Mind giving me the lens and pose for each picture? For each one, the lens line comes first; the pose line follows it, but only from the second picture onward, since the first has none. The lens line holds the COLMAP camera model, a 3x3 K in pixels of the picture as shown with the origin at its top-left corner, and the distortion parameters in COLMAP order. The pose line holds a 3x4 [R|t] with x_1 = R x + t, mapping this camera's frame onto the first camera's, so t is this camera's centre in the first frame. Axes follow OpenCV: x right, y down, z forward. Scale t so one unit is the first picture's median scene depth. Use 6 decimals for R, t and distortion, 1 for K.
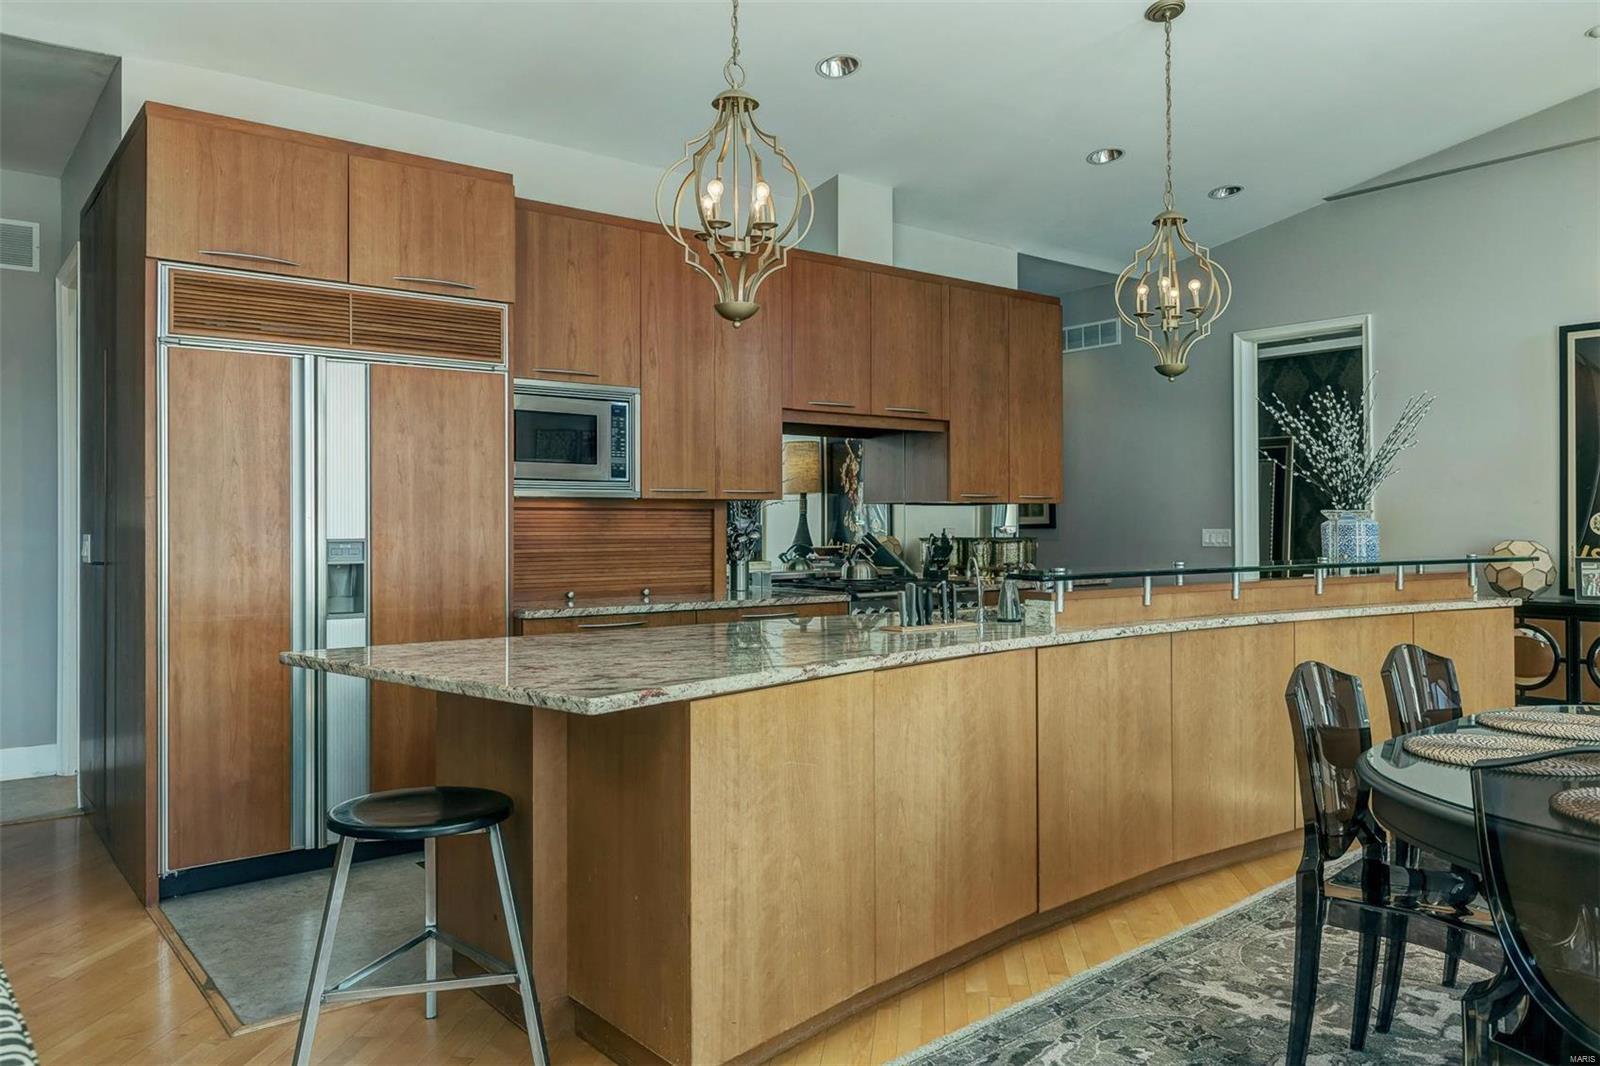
lens RADIAL K [[1140.9, 0, 797.4], [0, 1140.9, 519.2], [0, 0, 1]] dist [-0.007289, 0.003057]
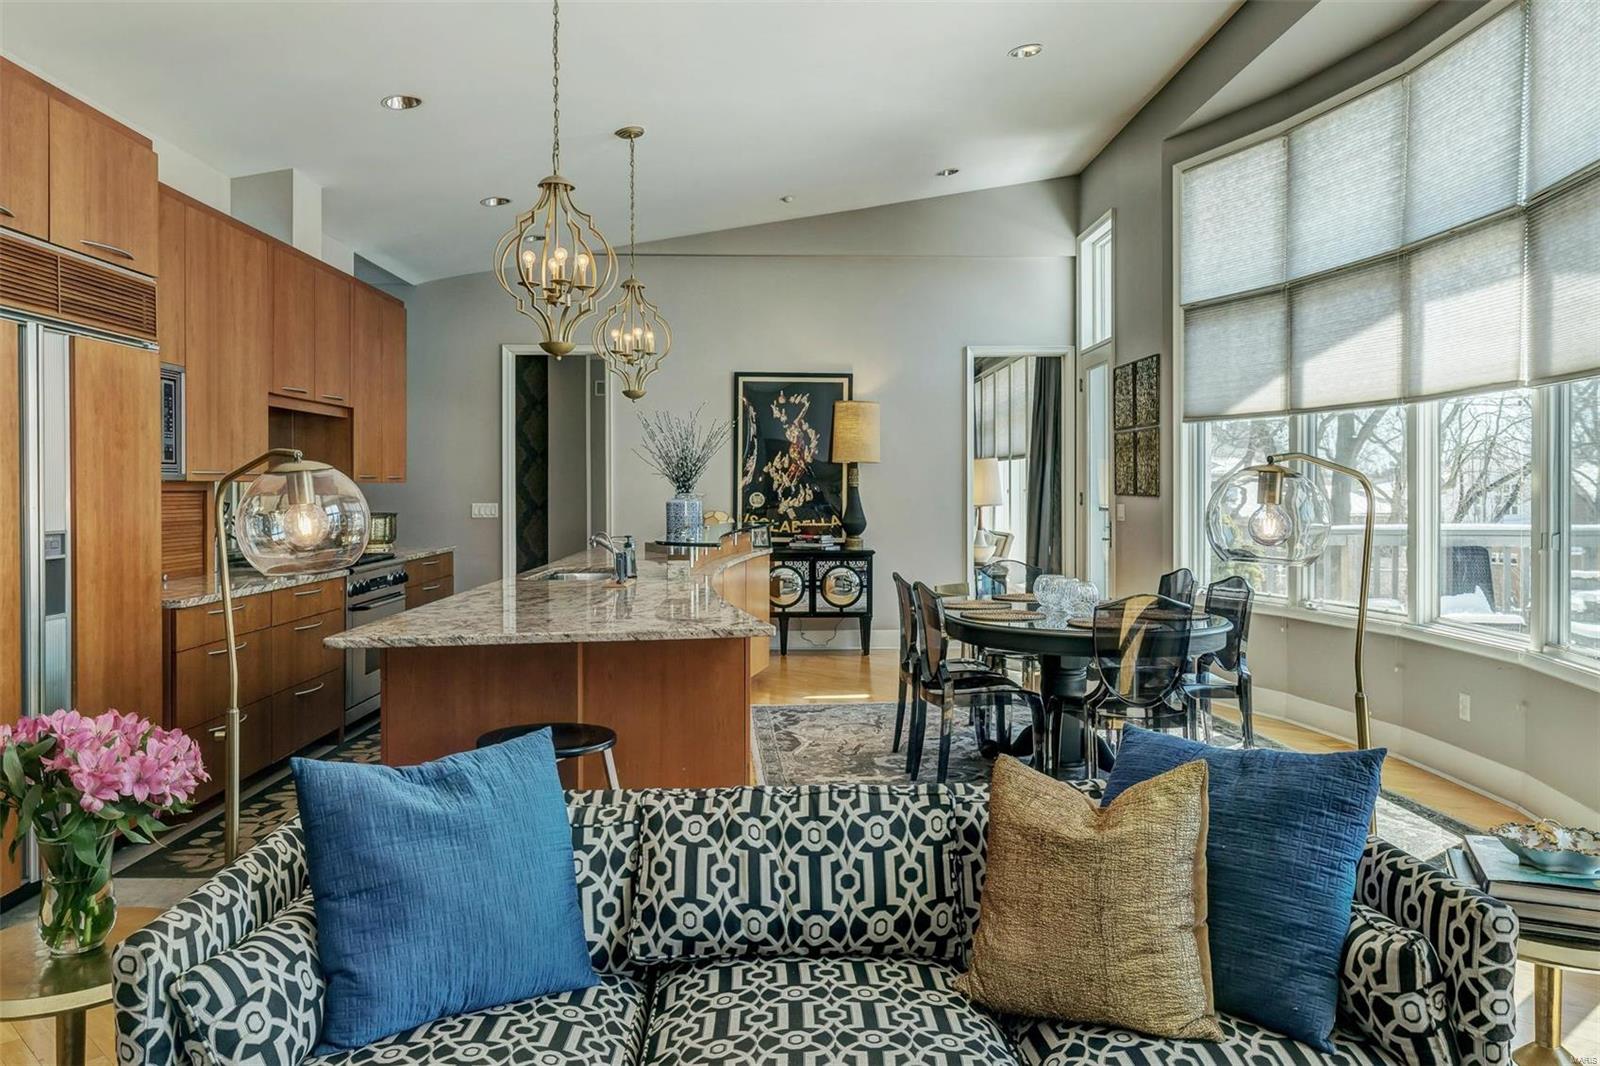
lens RADIAL K [[1097.6, 0, 832.1], [0, 1097.6, 492.4], [0, 0, 1]] dist [0.001401, 0.000105]
pose [[0.598568, 0.000671, 0.801071, -0.553808], [-0.006379, 0.999972, 0.003929, -0.015651], [-0.801046, -0.007462, 0.598556, 0.000911]]
